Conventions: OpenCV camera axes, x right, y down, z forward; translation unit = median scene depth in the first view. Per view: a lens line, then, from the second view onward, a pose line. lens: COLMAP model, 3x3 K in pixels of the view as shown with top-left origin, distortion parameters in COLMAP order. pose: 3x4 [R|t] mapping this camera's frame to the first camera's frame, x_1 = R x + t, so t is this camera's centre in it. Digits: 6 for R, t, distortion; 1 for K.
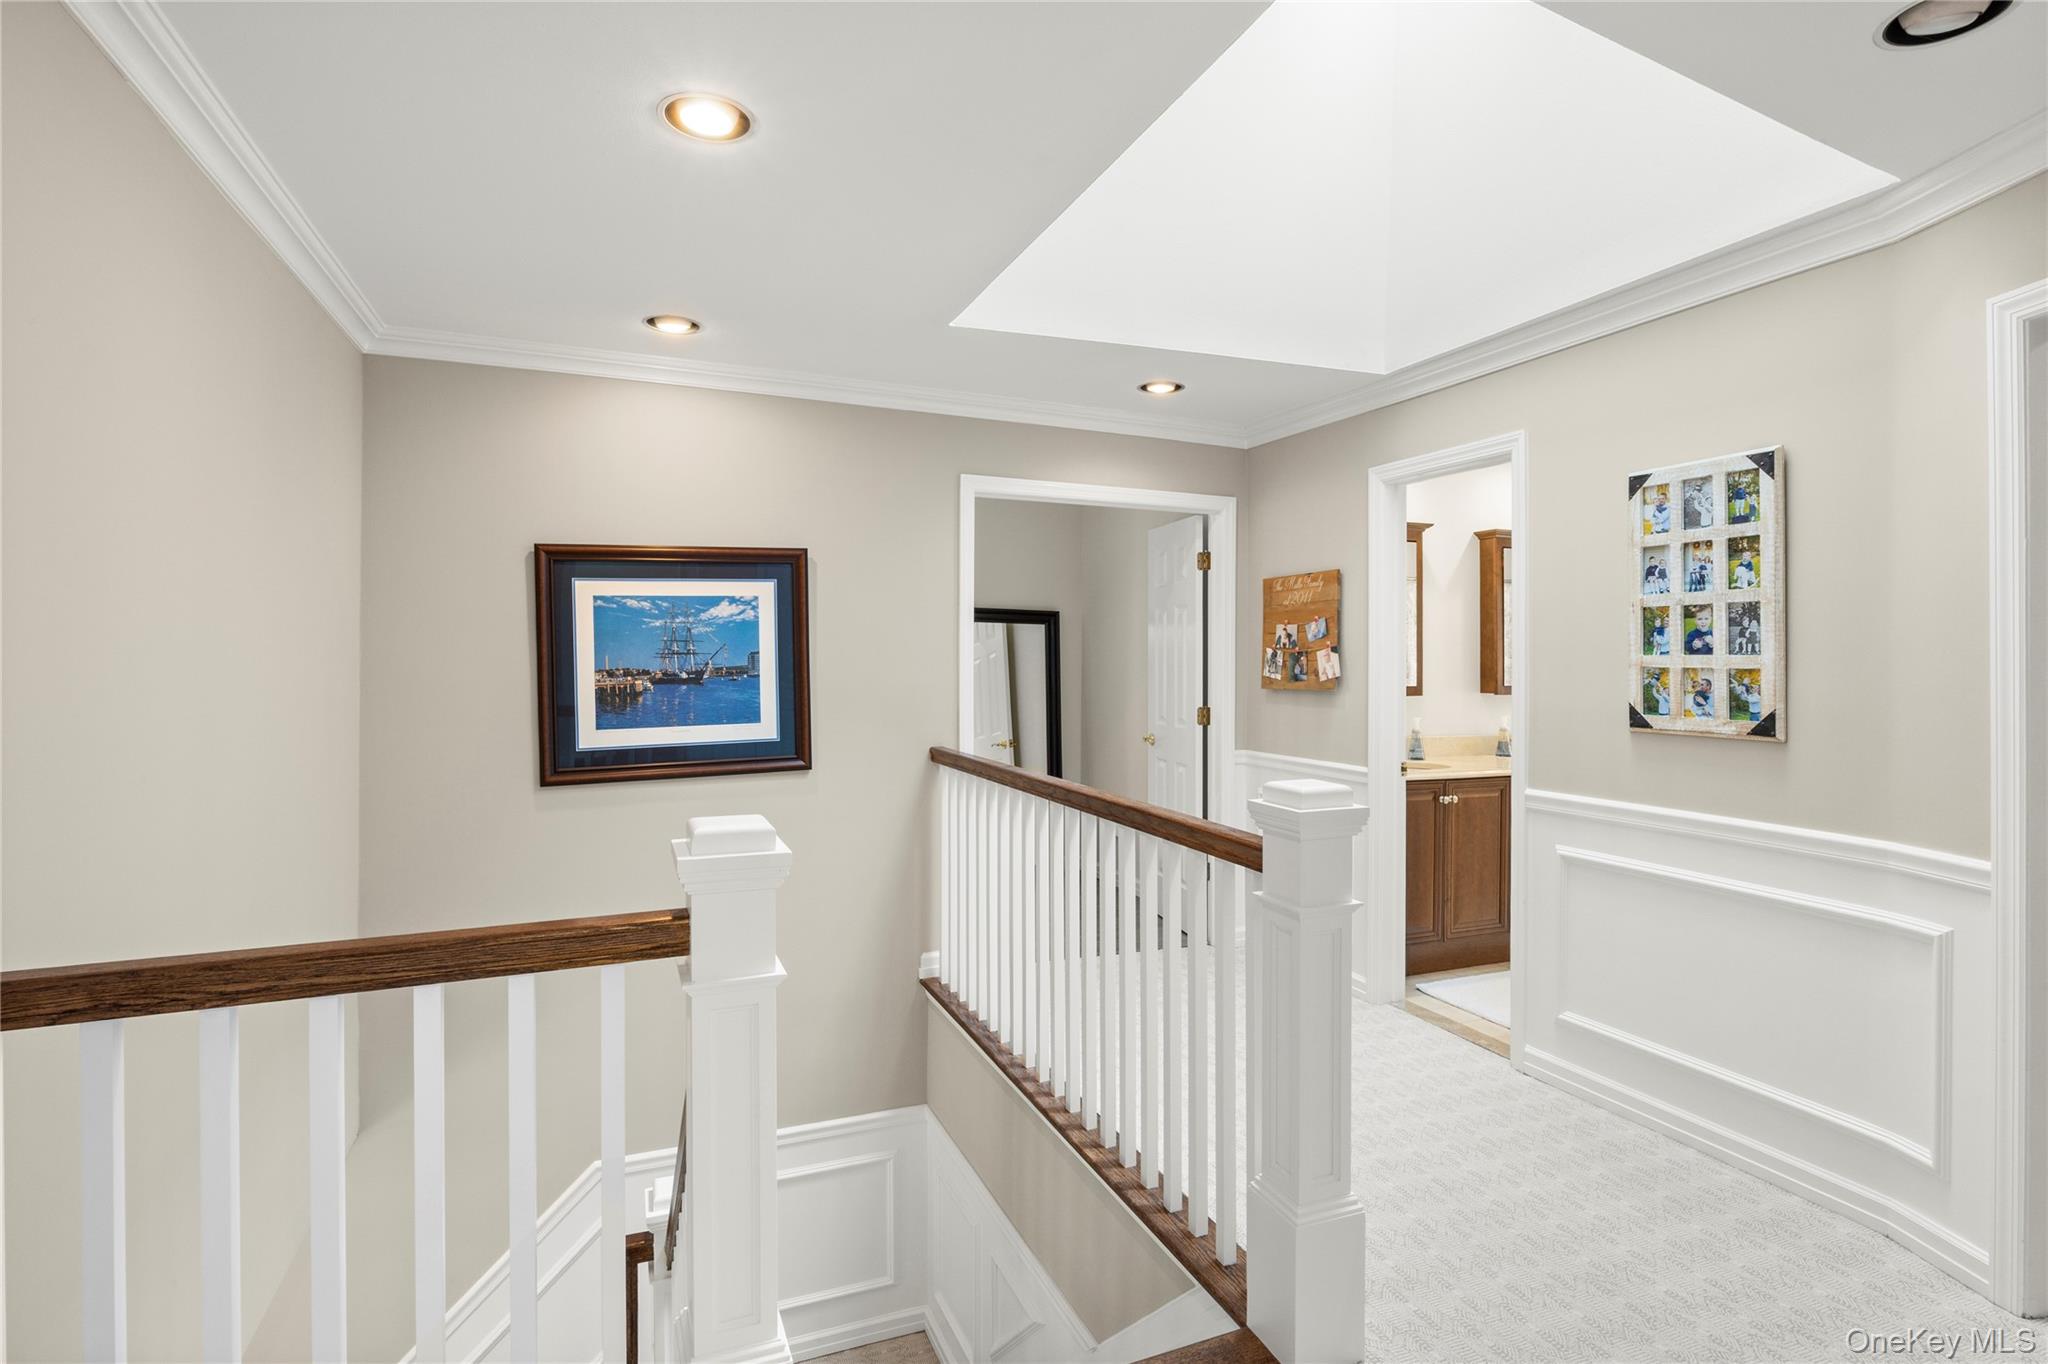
lens RADIAL K [[985.8, 0, 1025.1], [0, 985.8, 673.9], [0, 0, 1]] dist [-0.016679, 0.000808]
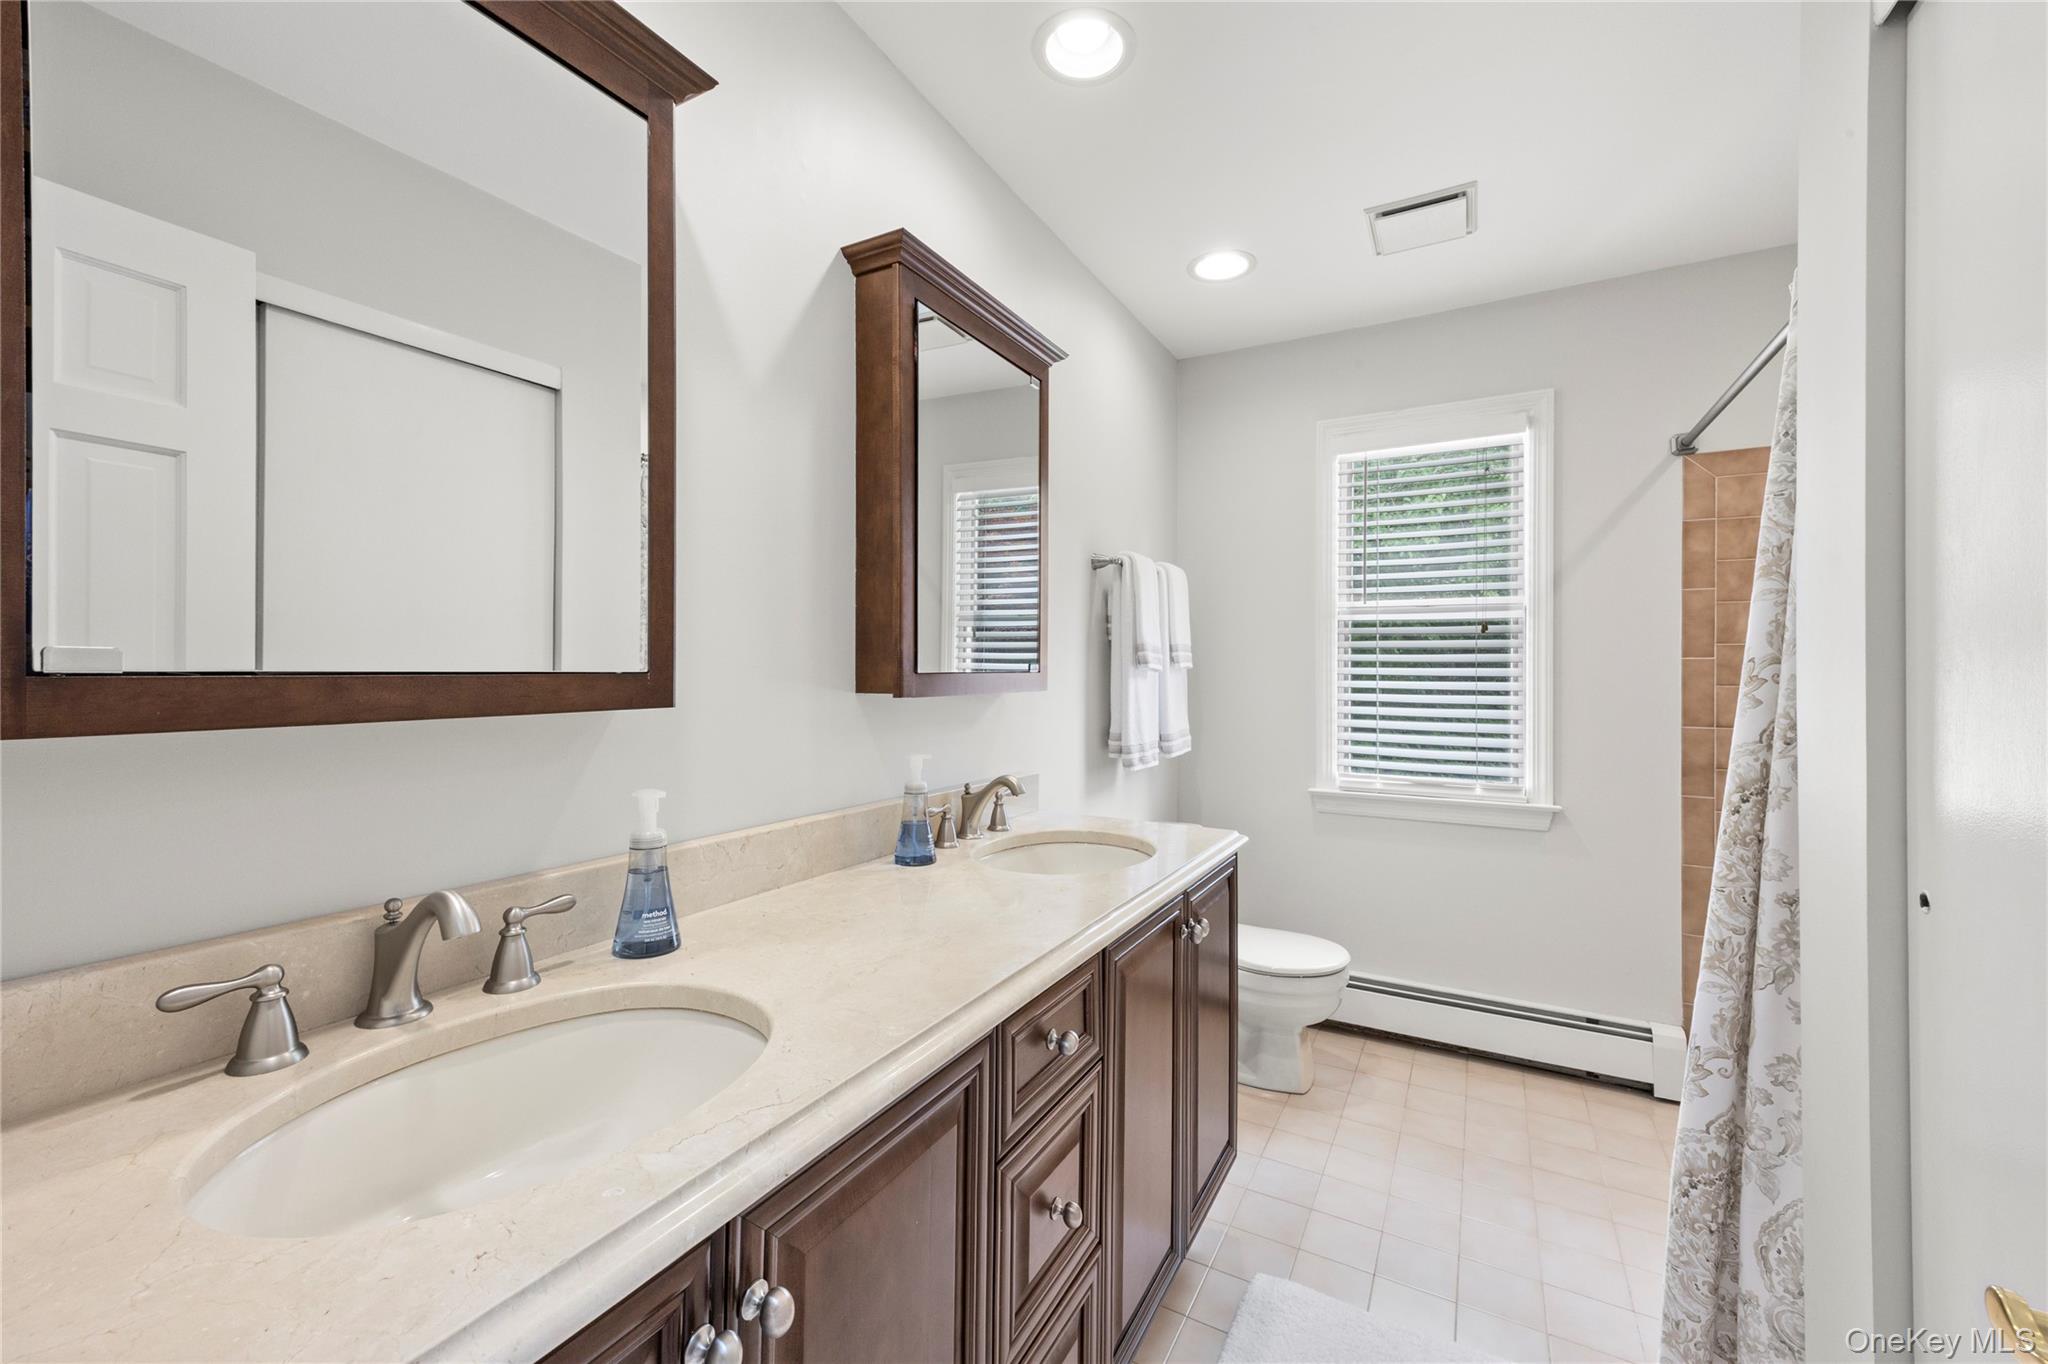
lens RADIAL K [[829.8, 0, 1027.0], [0, 829.8, 668.8], [0, 0, 1]] dist [0.006426, -0.000030]
pose [[0.779697, 0.002798, 0.626151, 0.322151], [-0.003002, 0.999995, -0.000730, 0.010297], [-0.626150, -0.001311, 0.779702, 0.725898]]
